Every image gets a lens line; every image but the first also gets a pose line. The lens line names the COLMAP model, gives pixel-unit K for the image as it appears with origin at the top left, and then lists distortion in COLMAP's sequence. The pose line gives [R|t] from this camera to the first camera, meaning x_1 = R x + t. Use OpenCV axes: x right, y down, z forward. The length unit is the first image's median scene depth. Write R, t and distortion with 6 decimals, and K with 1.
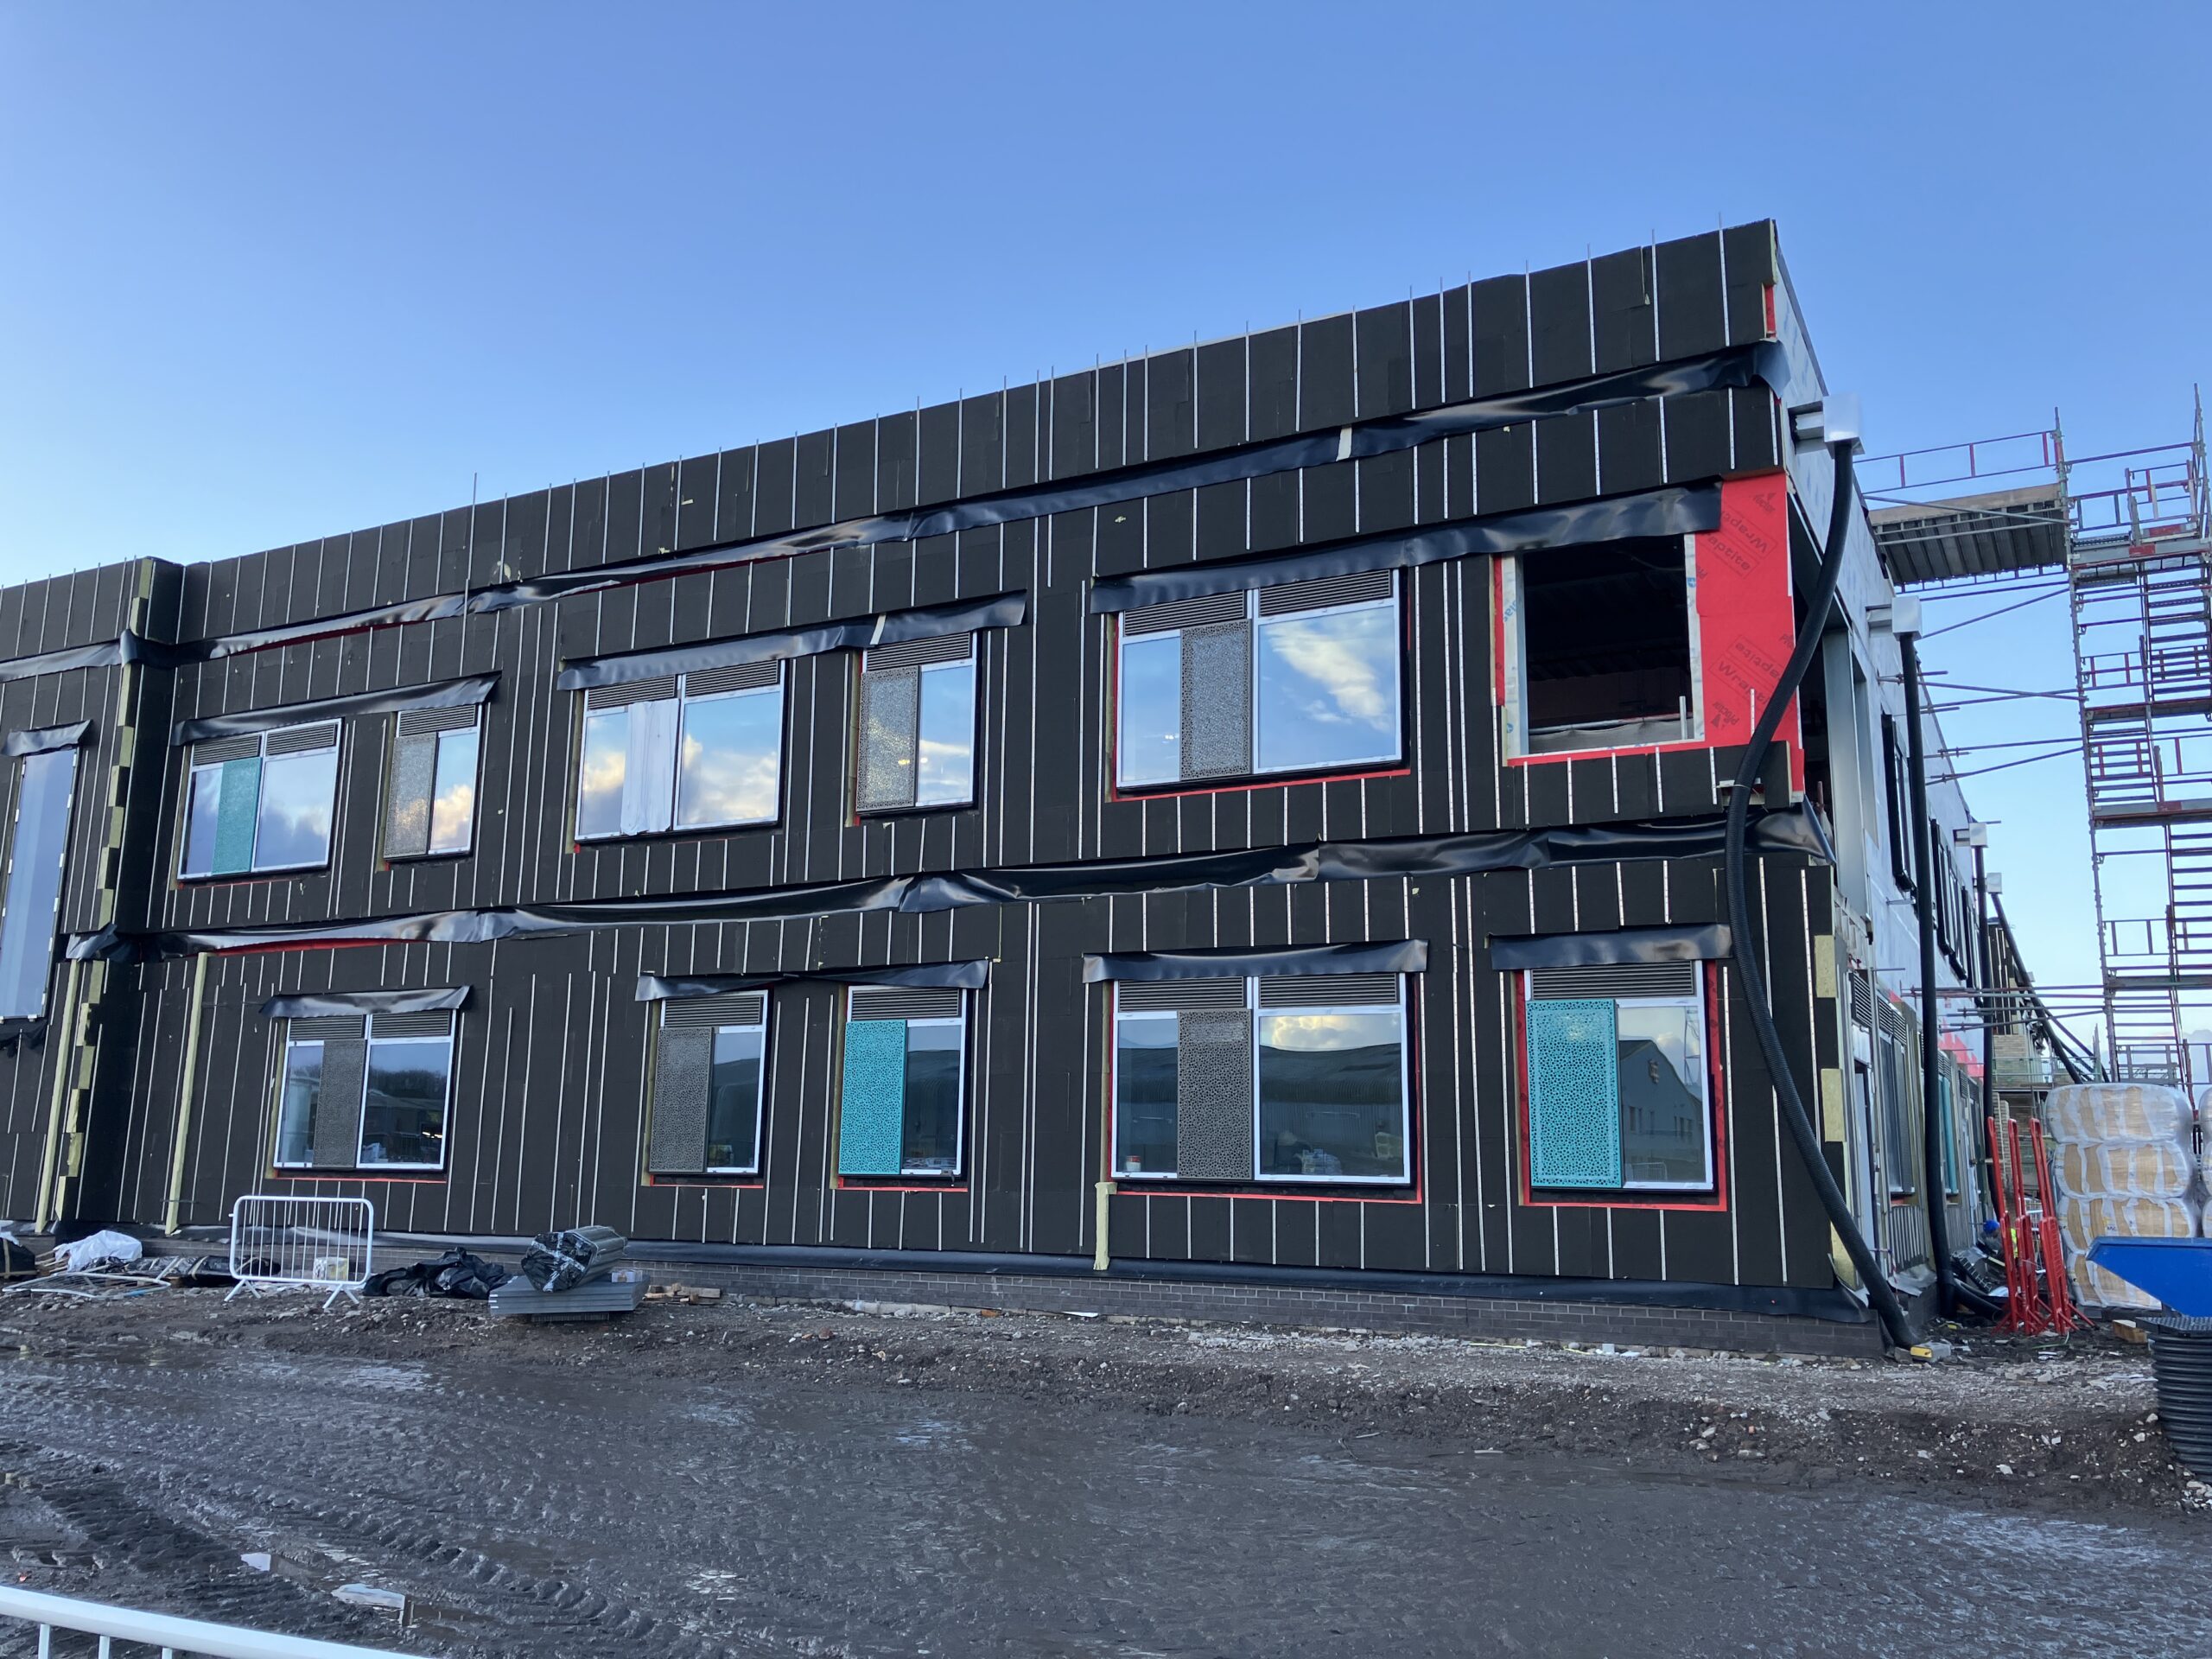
lens RADIAL K [[1789.7, 0, 1100.7], [0, 1789.7, 831.8], [0, 0, 1]] dist [0.026387, -0.002934]
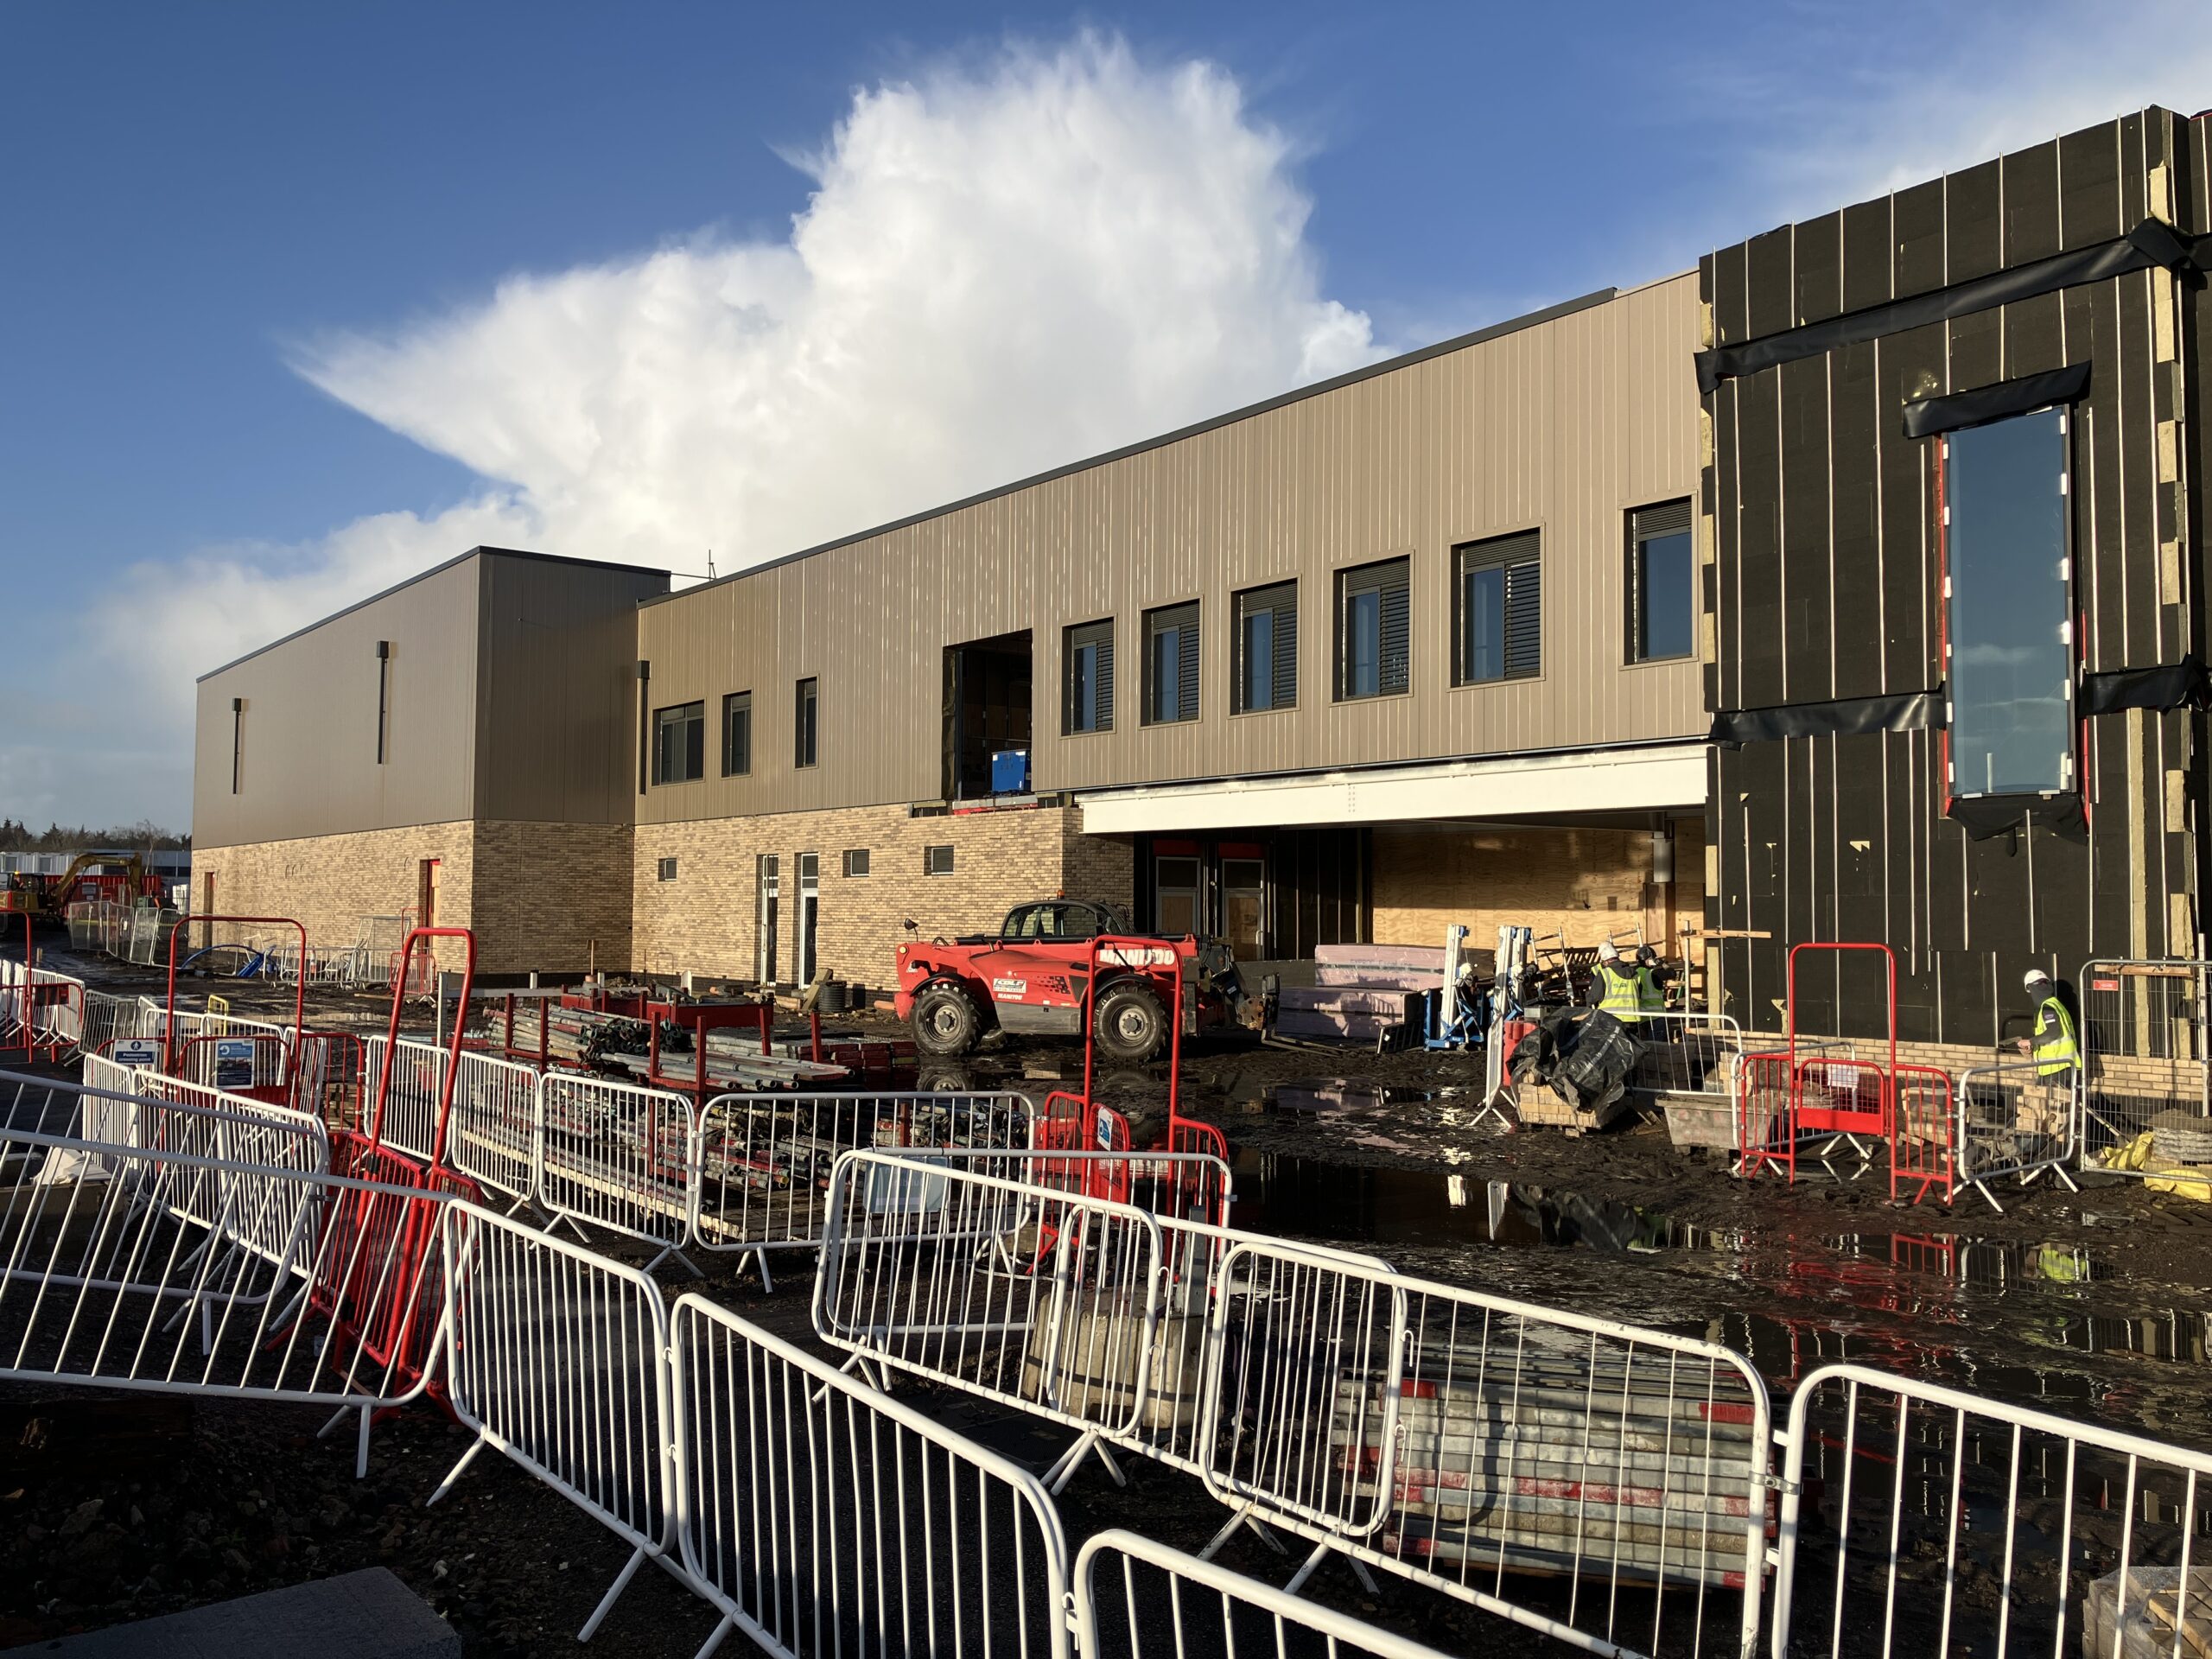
lens RADIAL K [[1800.4, 0, 1097.4], [0, 1800.4, 822.7], [0, 0, 1]] dist [0.023660, -0.006801]
pose [[0.909364, -0.030333, -0.414893, -0.767520], [0.087380, 0.989016, 0.119214, -0.004820], [0.406720, -0.144663, 0.902026, 0.241280]]
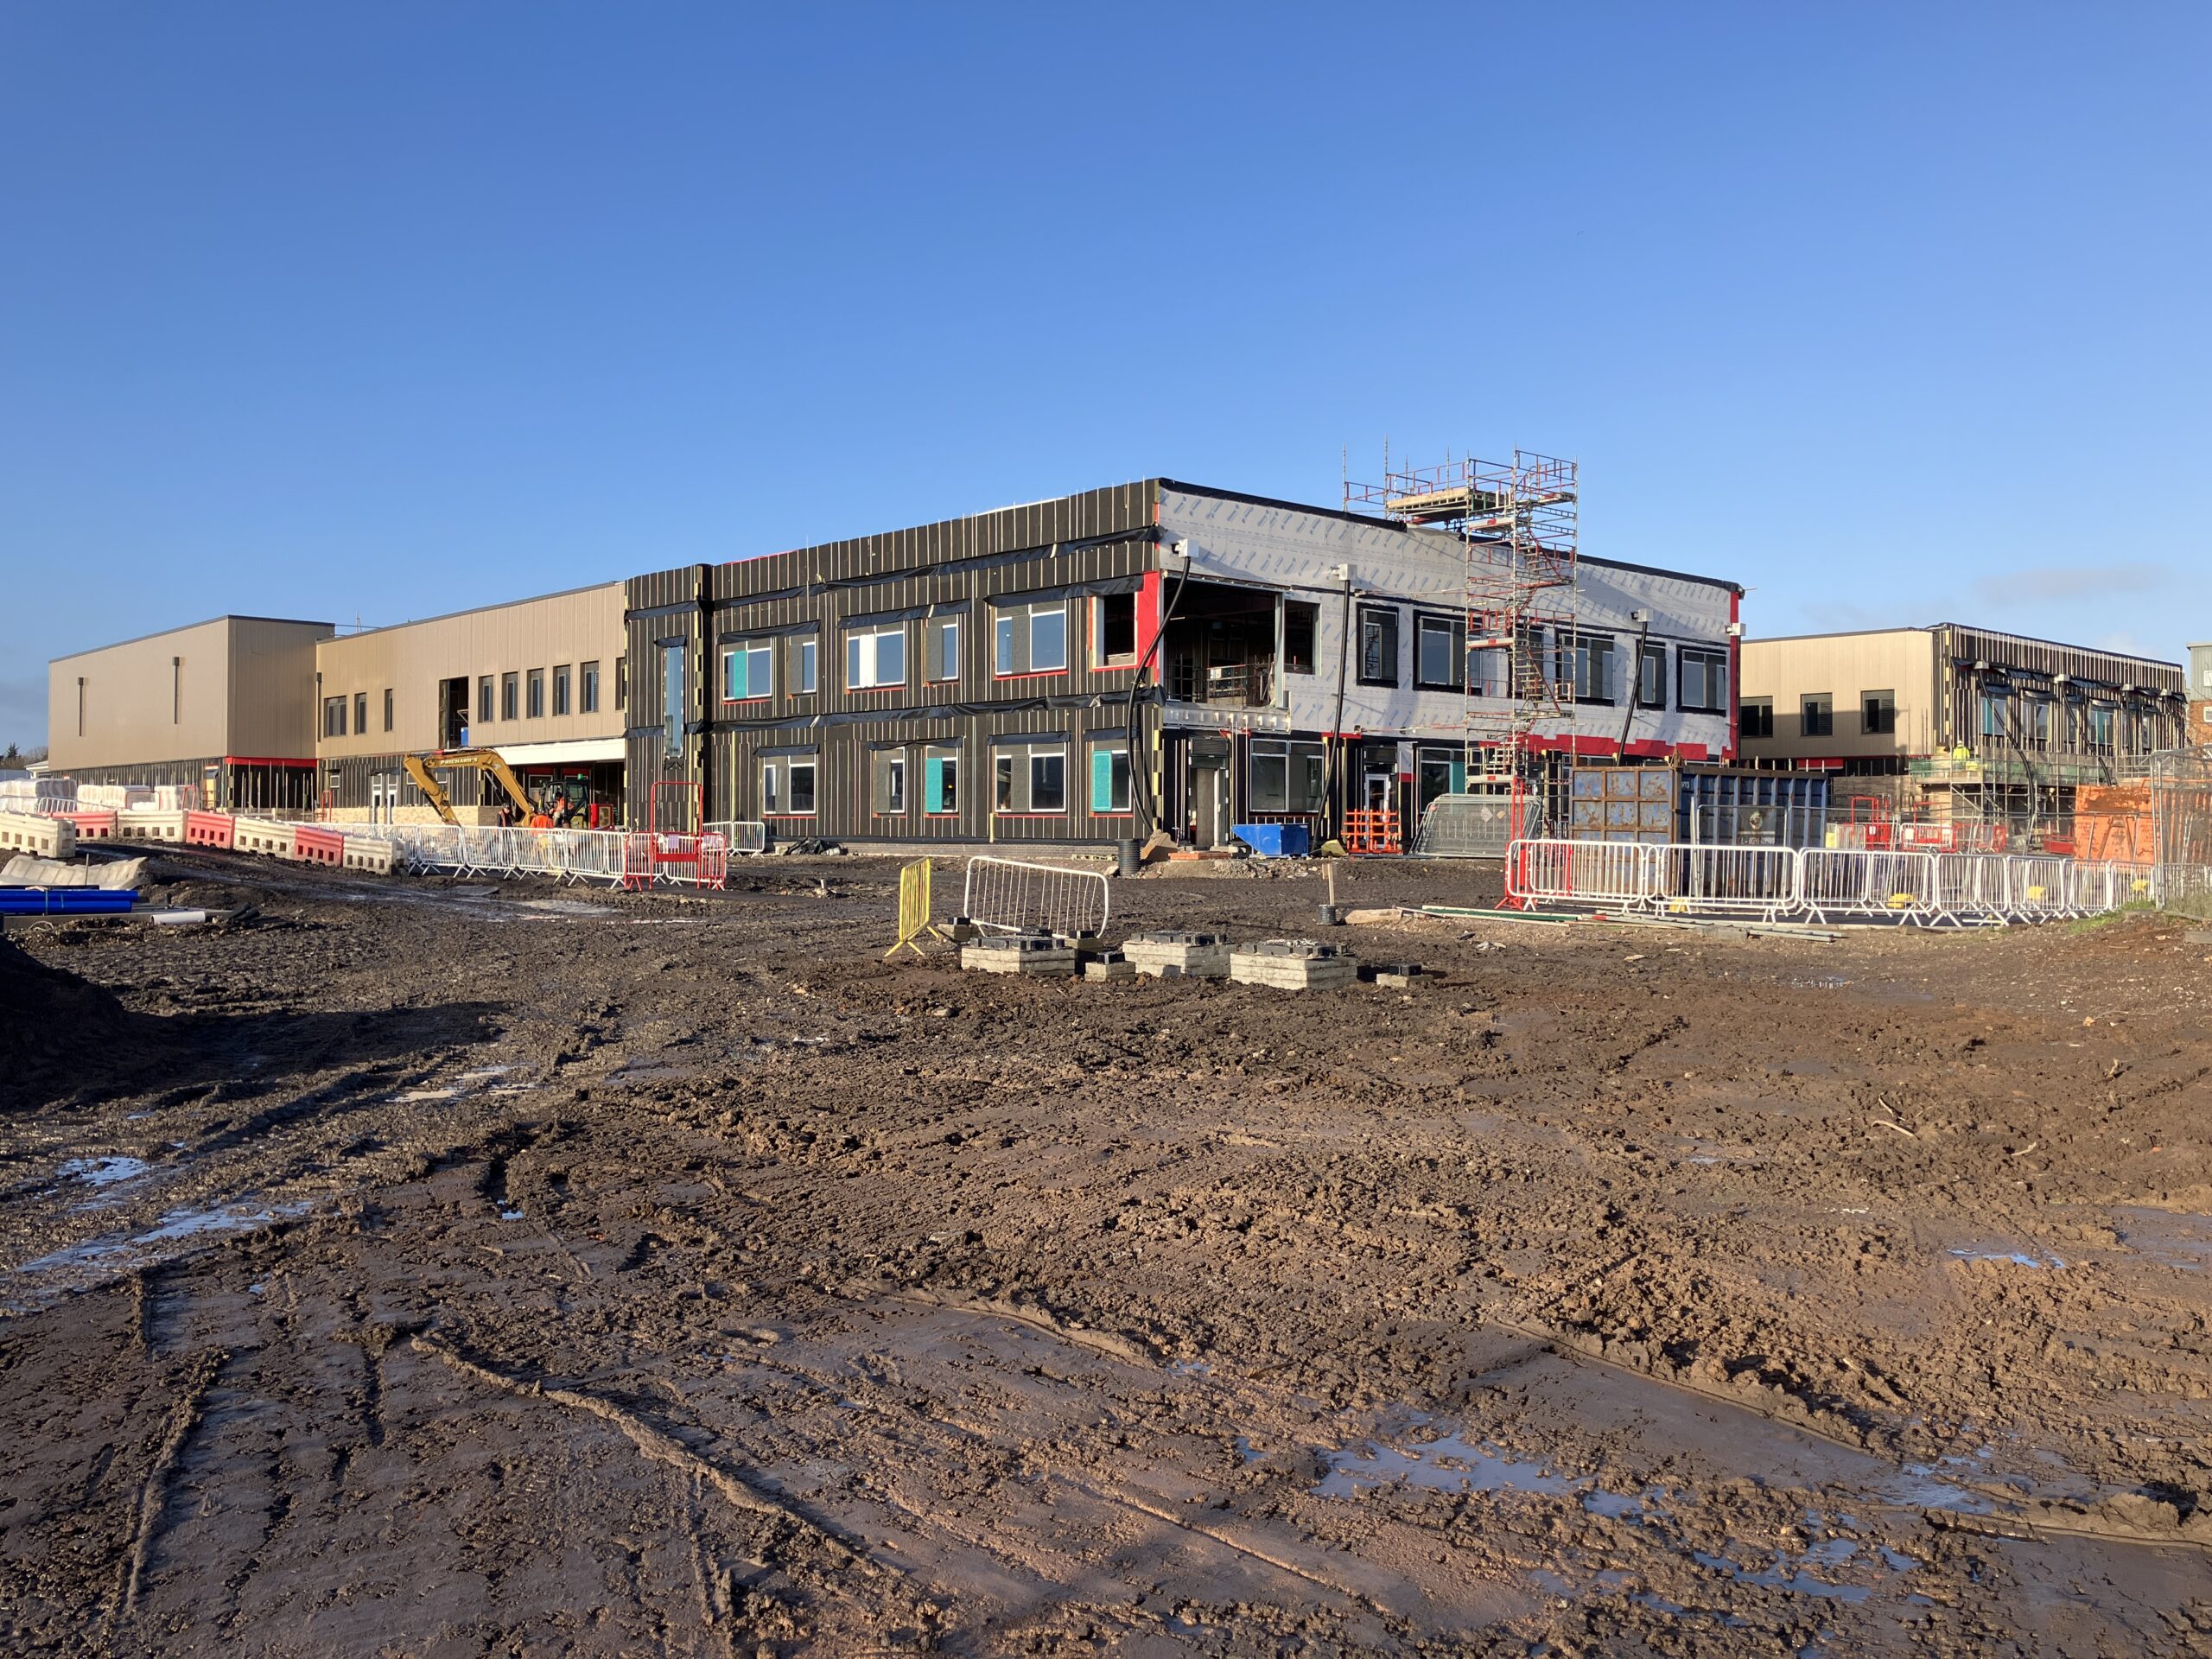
lens RADIAL K [[1802.6, 0, 1102.9], [0, 1802.6, 822.2], [0, 0, 1]] dist [0.019152, -0.000635]
pose [[0.945356, -0.014523, -0.325715, 0.940388], [0.073976, 0.982508, 0.170898, -0.232064], [0.317535, -0.185655, 0.929894, -1.400120]]
